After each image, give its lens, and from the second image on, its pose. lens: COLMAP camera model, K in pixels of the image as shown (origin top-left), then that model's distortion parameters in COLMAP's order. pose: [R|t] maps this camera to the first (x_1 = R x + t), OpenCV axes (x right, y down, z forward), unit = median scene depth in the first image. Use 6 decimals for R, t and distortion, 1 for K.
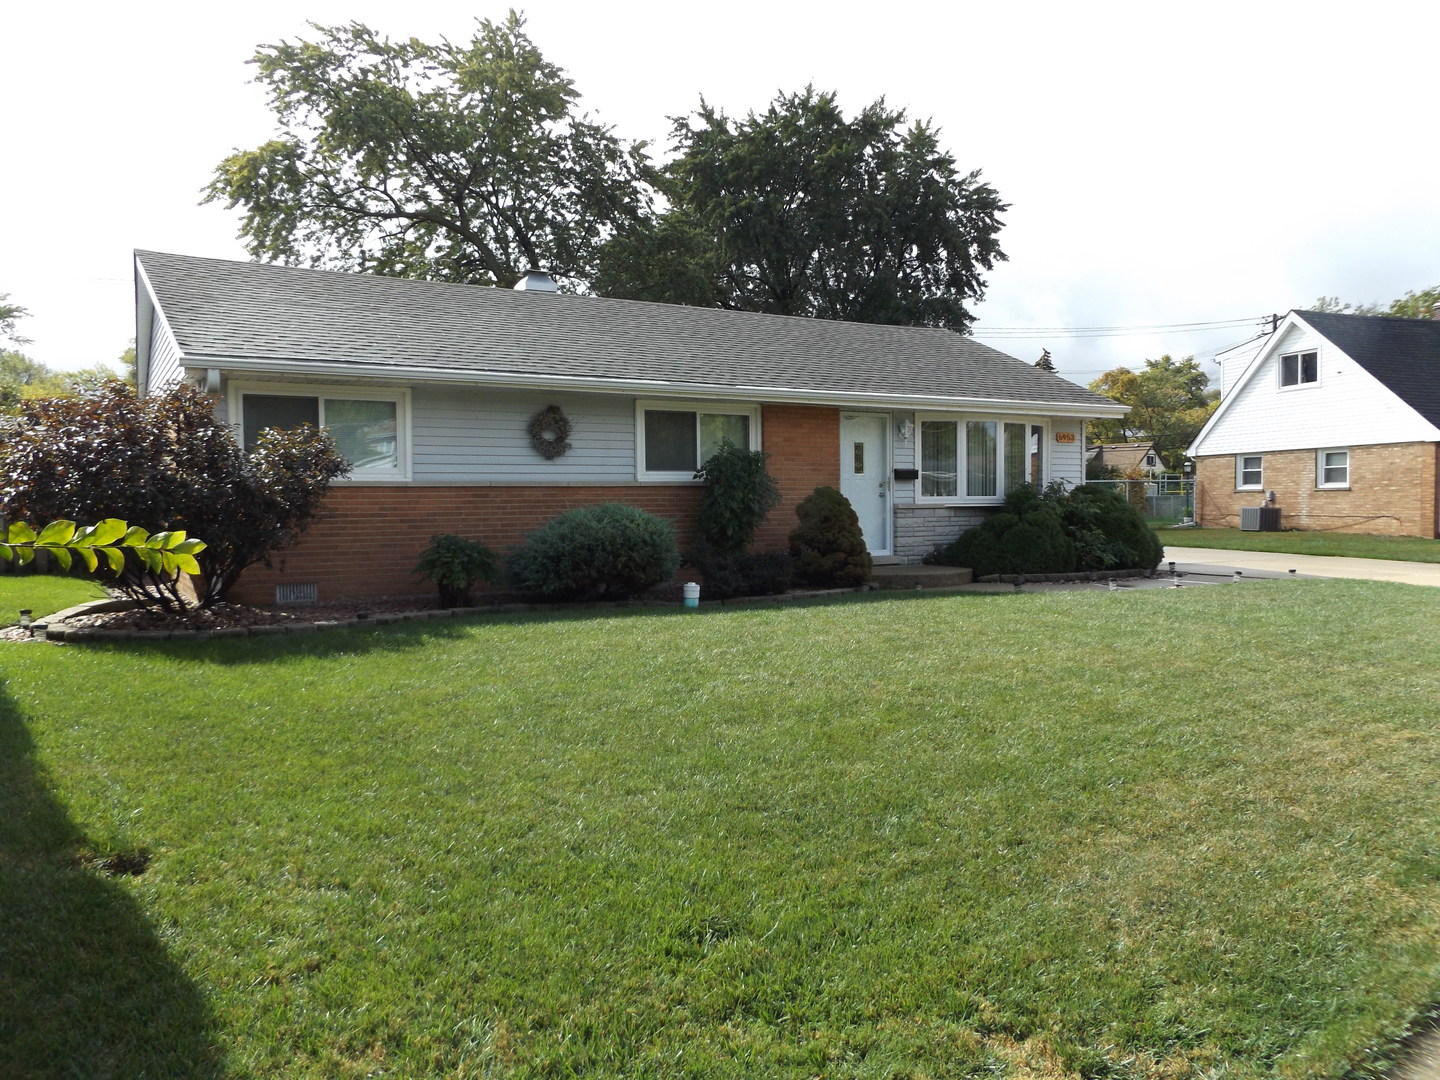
lens RADIAL K [[1088.5, 0, 719.8], [0, 1088.5, 543.1], [0, 0, 1]] dist [-0.009471, -0.003297]
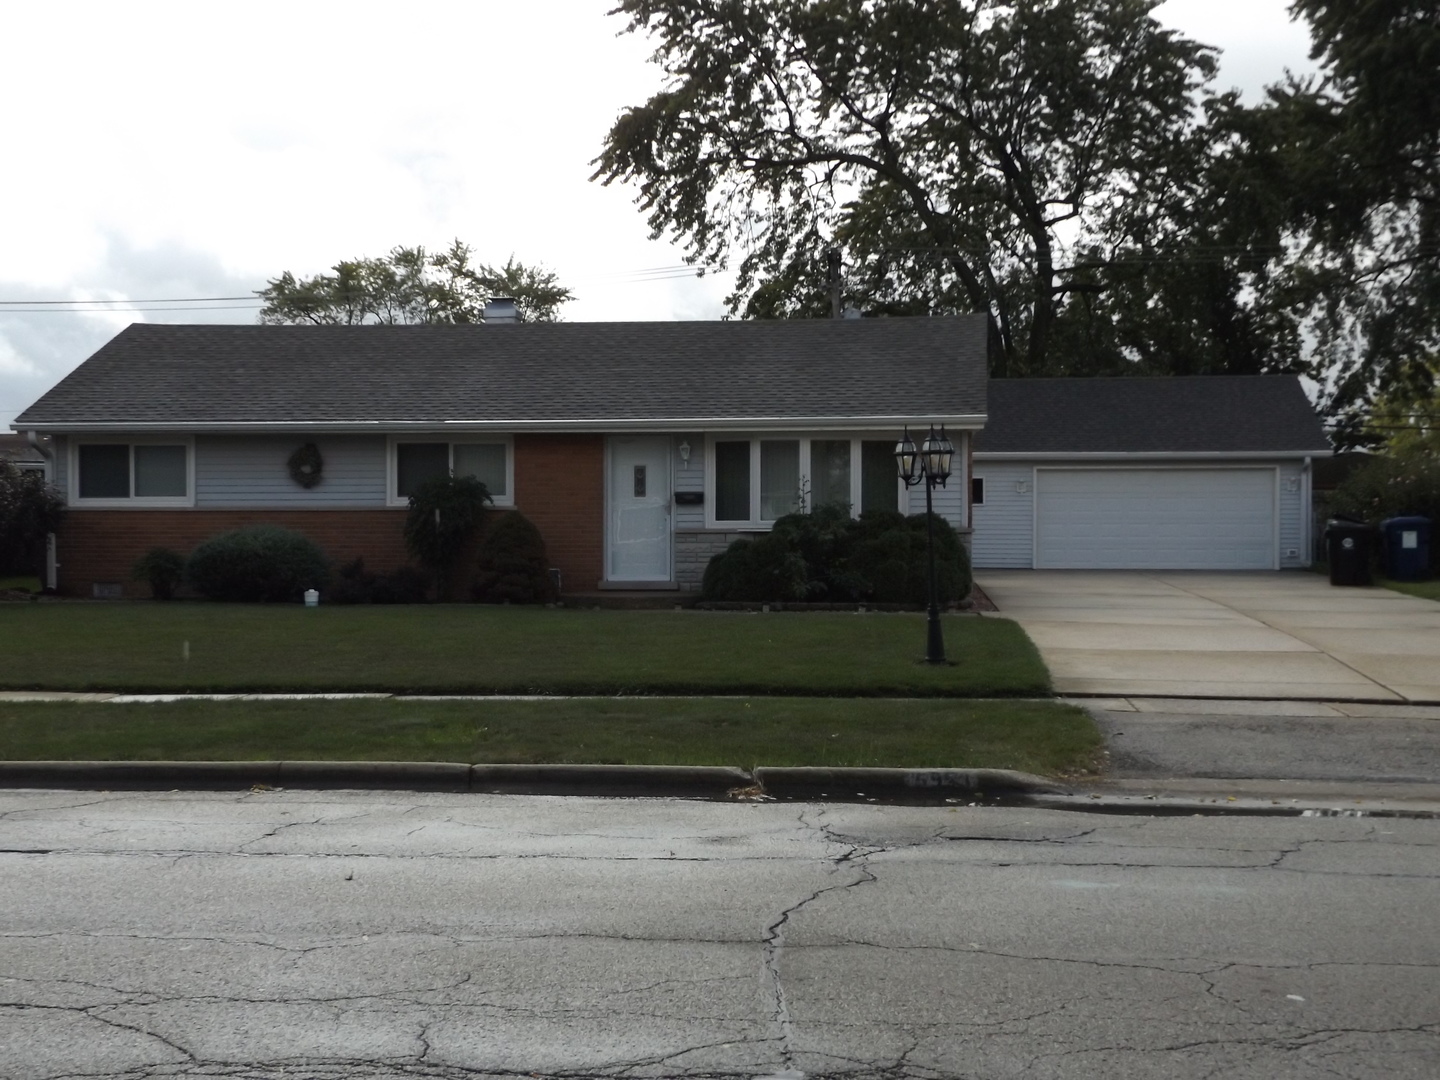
lens RADIAL K [[1868.3, 0, 721.1], [0, 1868.3, 539.2], [0, 0, 1]] dist [0.009072, 0.000000]
pose [[0.804062, 0.016420, -0.594319, 1.288873], [-0.029554, 0.999487, -0.012370, -0.006831], [0.593810, 0.027511, 0.804135, -0.358537]]
